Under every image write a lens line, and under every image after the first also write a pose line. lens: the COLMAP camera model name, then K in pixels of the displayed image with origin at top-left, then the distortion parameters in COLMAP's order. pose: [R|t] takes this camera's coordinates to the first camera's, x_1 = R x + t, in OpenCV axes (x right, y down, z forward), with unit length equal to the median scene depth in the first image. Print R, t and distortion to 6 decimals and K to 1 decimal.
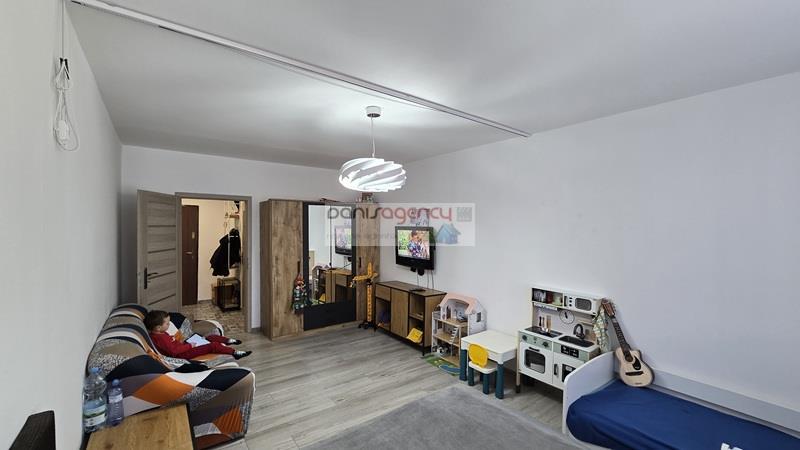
lens RADIAL K [[328.9, 0, 399.9], [0, 328.9, 226.3], [0, 0, 1]] dist [-0.000789, -0.000138]
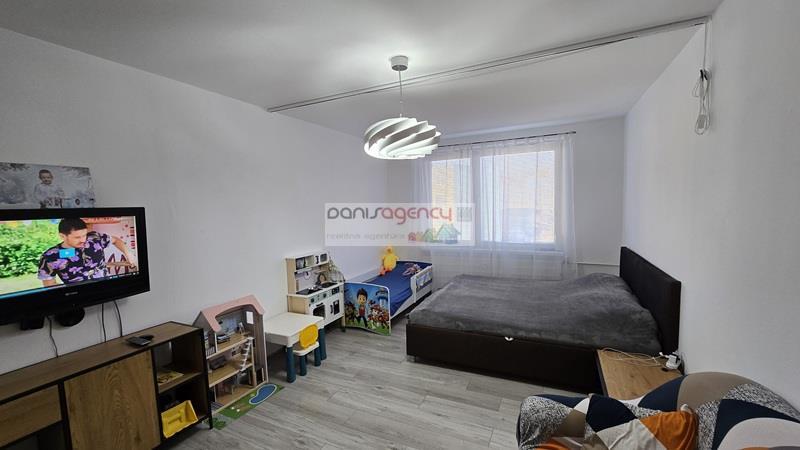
lens RADIAL K [[328.9, 0, 400.6], [0, 328.9, 228.0], [0, 0, 1]] dist [-0.000789, -0.000138]
pose [[-0.461290, -0.060262, 0.885201, -0.531064], [0.031564, 0.995945, 0.084250, 0.003880], [-0.886688, 0.066804, -0.457517, 0.877420]]
